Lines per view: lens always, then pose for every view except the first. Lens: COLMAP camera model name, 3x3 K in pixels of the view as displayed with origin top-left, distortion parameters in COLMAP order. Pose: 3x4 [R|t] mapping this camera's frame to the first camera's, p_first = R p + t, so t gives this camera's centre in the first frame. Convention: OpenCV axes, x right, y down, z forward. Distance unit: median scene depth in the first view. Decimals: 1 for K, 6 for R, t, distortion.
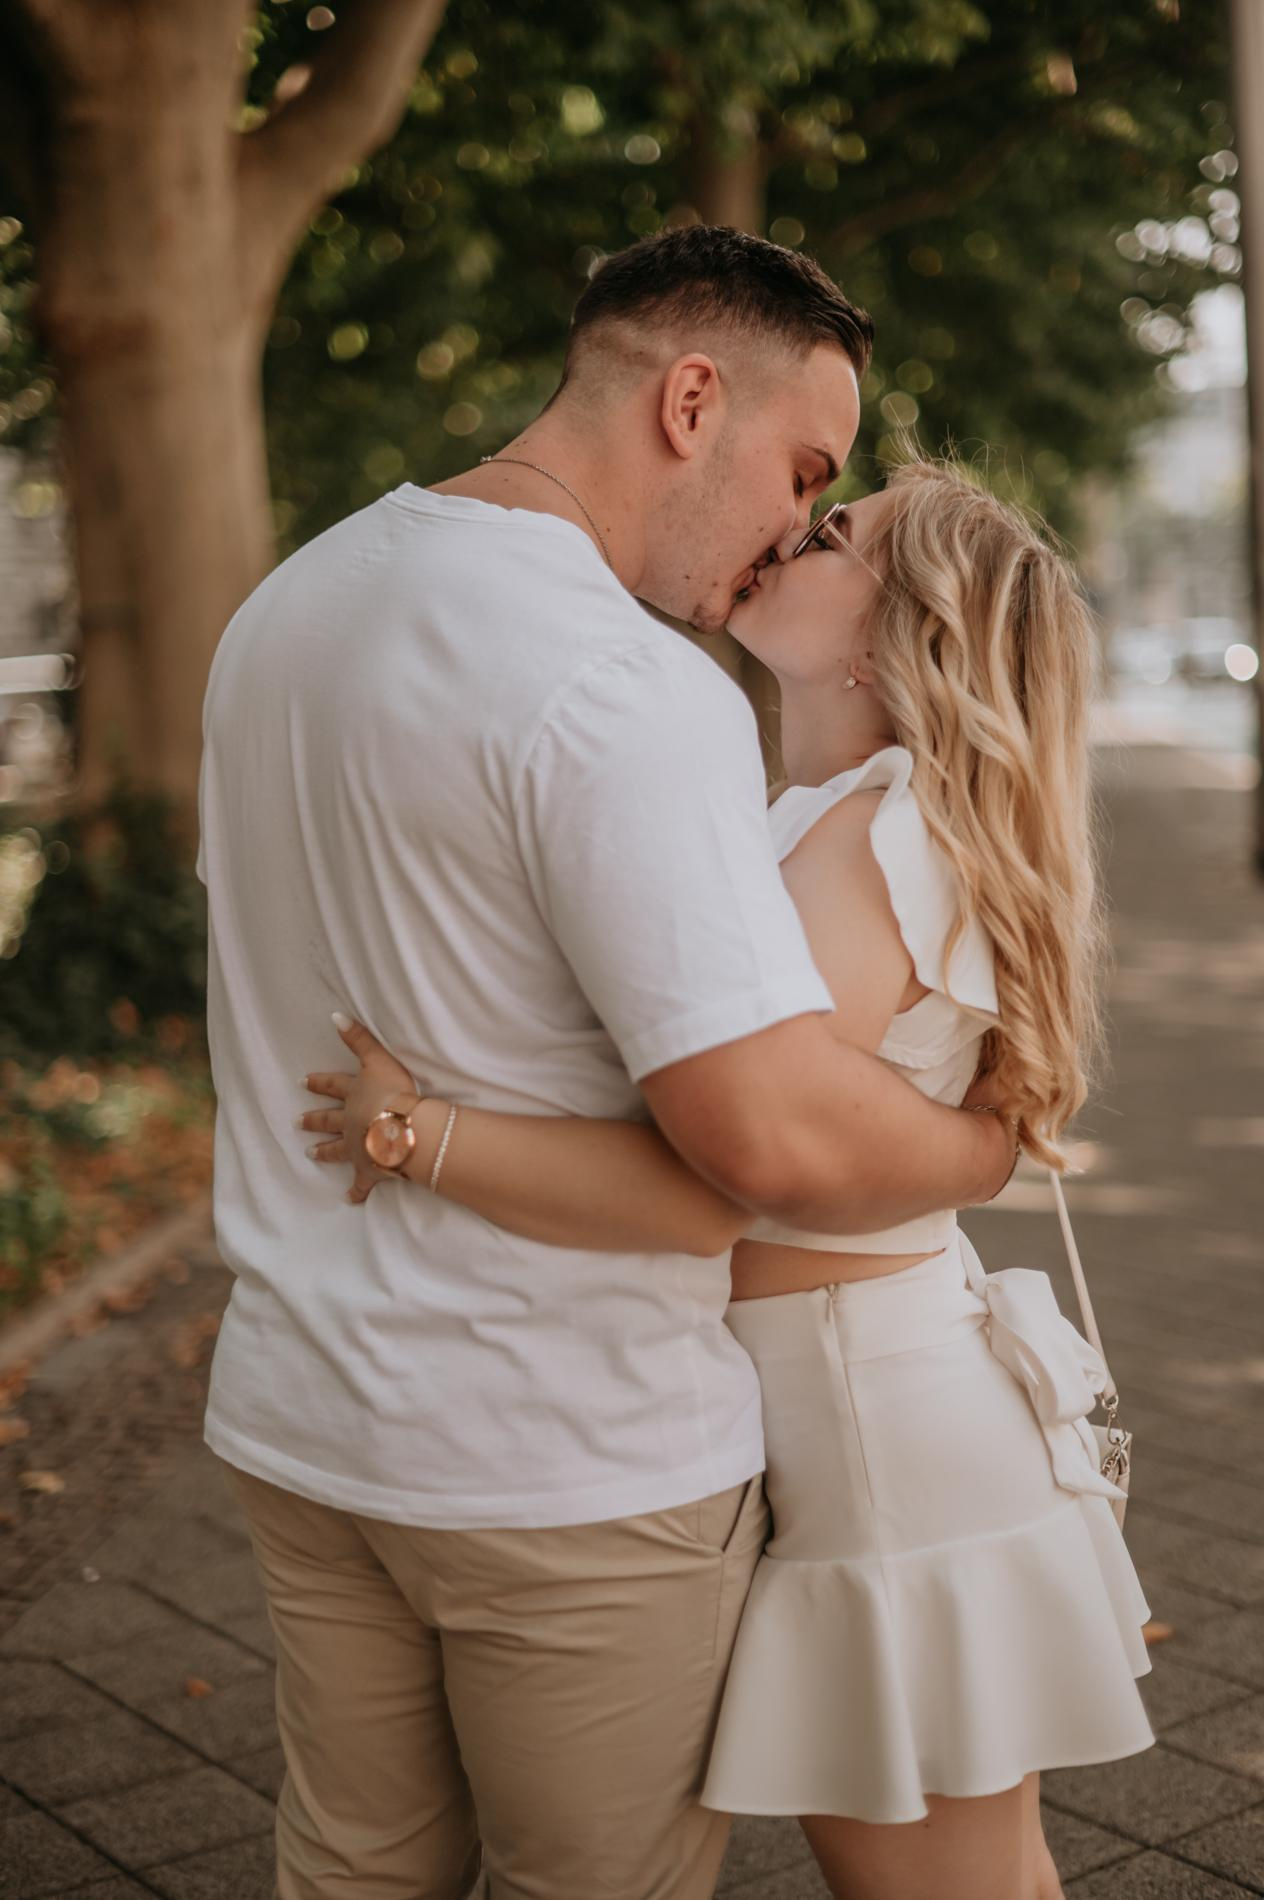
lens RADIAL K [[2655.7, 0, 552.1], [0, 2655.7, 738.0], [0, 0, 1]] dist [-0.010721, -0.129720]
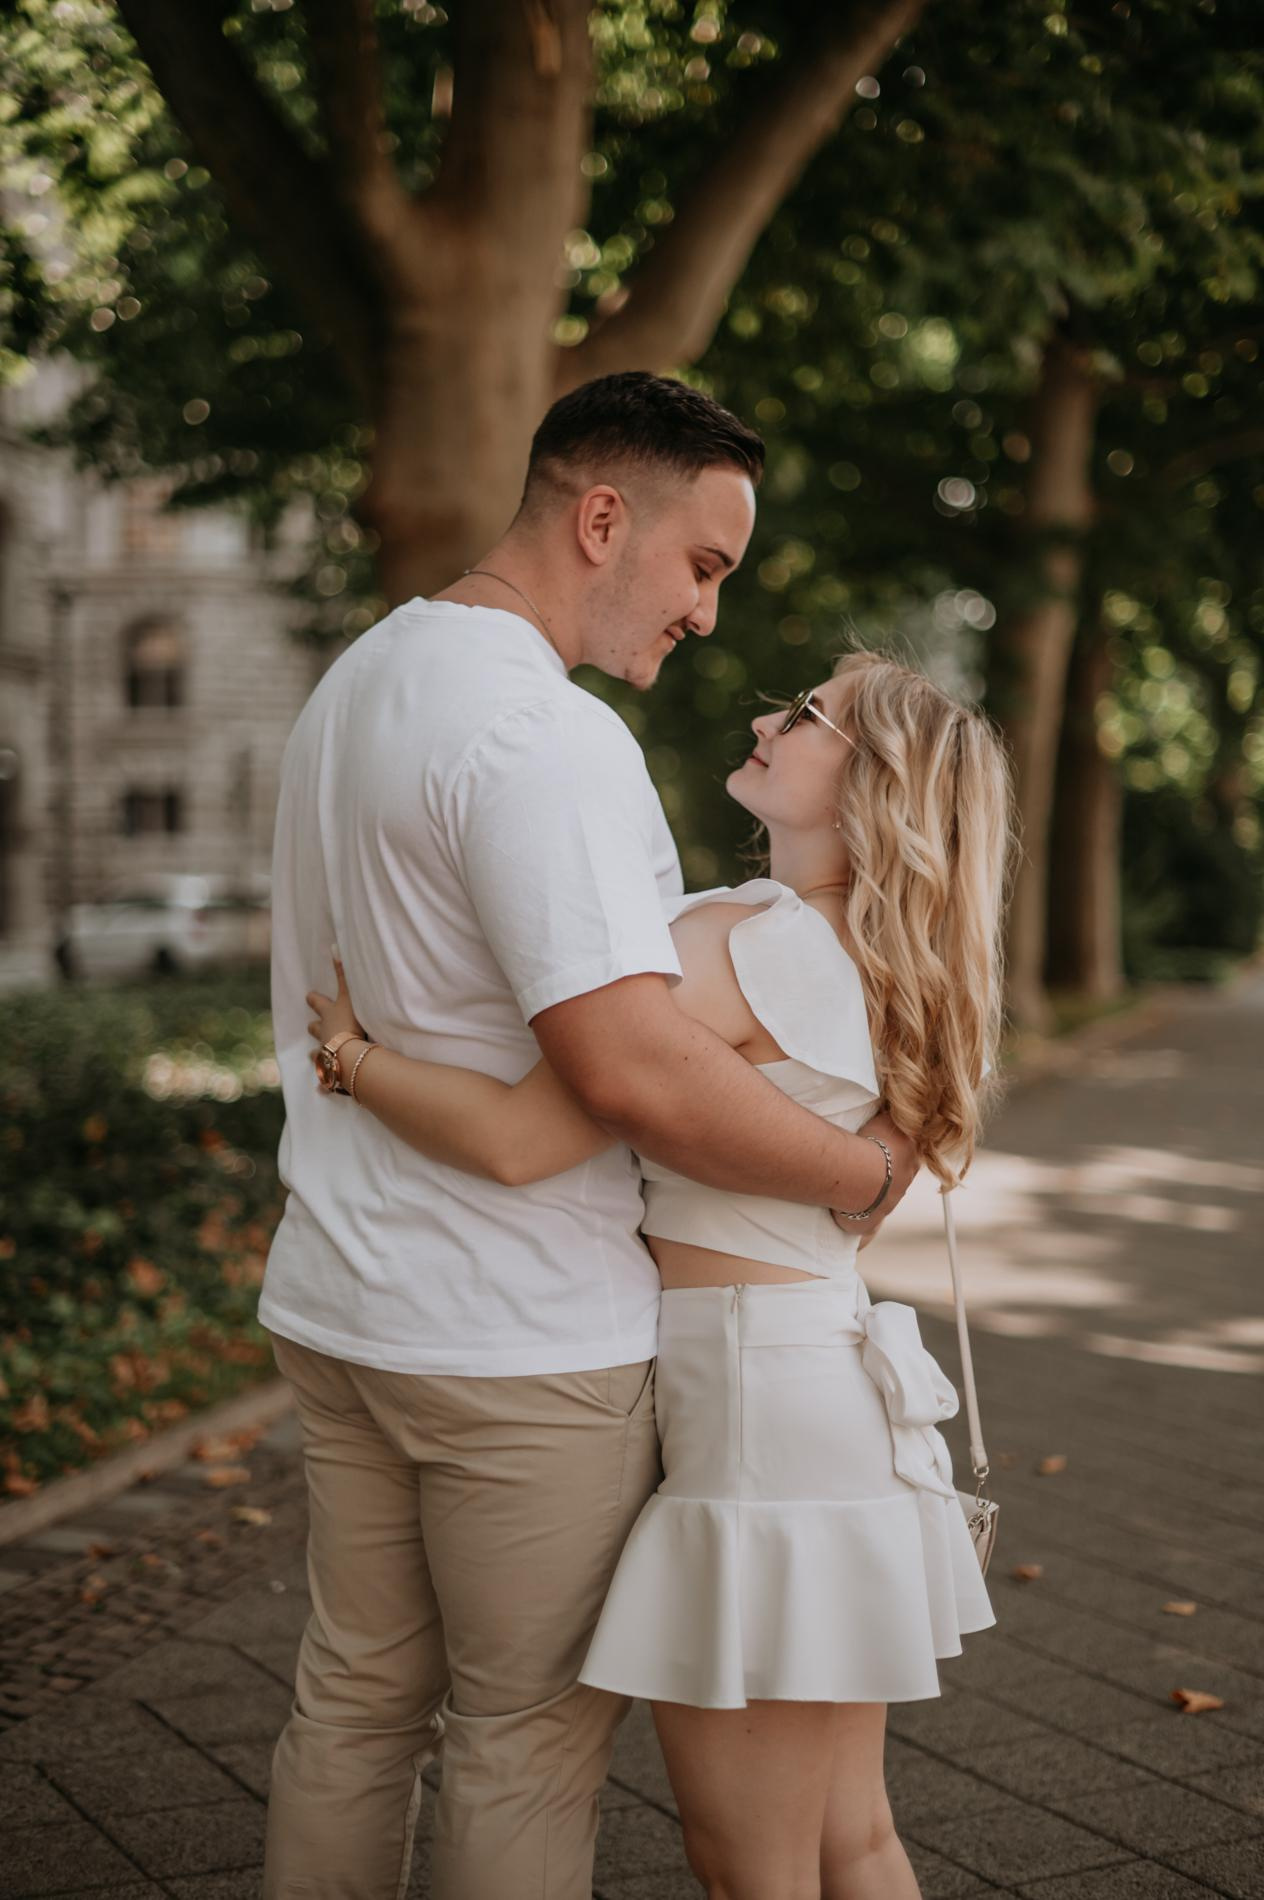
lens RADIAL K [[2640.3, 0, 629.3], [0, 2640.3, 787.0], [0, 0, 1]] dist [-0.042825, 0.010799]
pose [[0.992984, 0.048138, -0.108003, 0.213539], [-0.054831, 0.996699, -0.059879, 0.087924], [0.104764, 0.065381, 0.992346, -0.334069]]
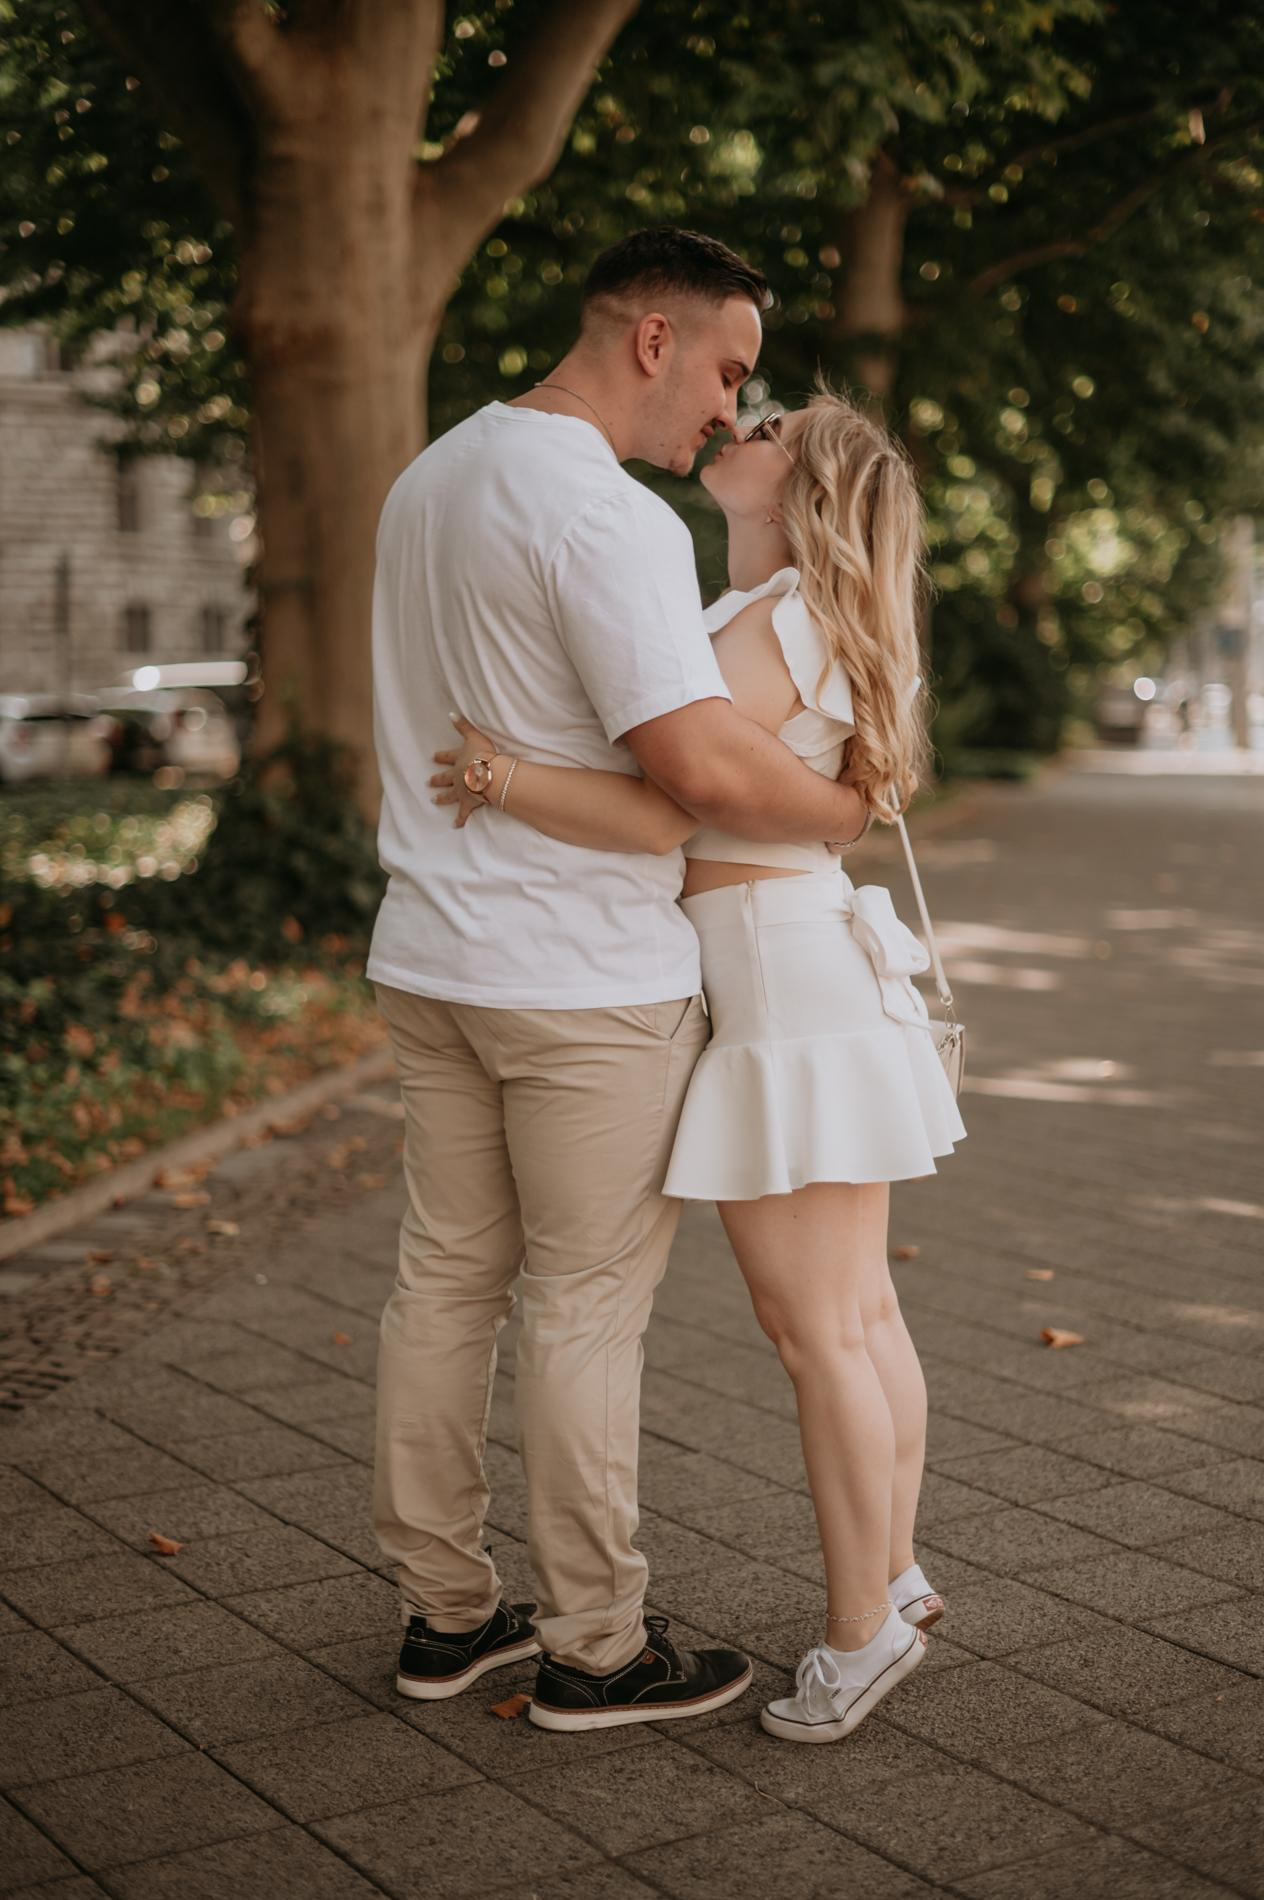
lens RADIAL K [[2640.3, 0, 629.3], [0, 2640.3, 787.0], [0, 0, 1]] dist [-0.042825, 0.010799]
pose [[0.998877, 0.036954, -0.029663, 0.092864], [-0.036742, 0.999295, 0.007653, 0.154157], [0.029925, -0.006555, 0.999531, -0.750168]]
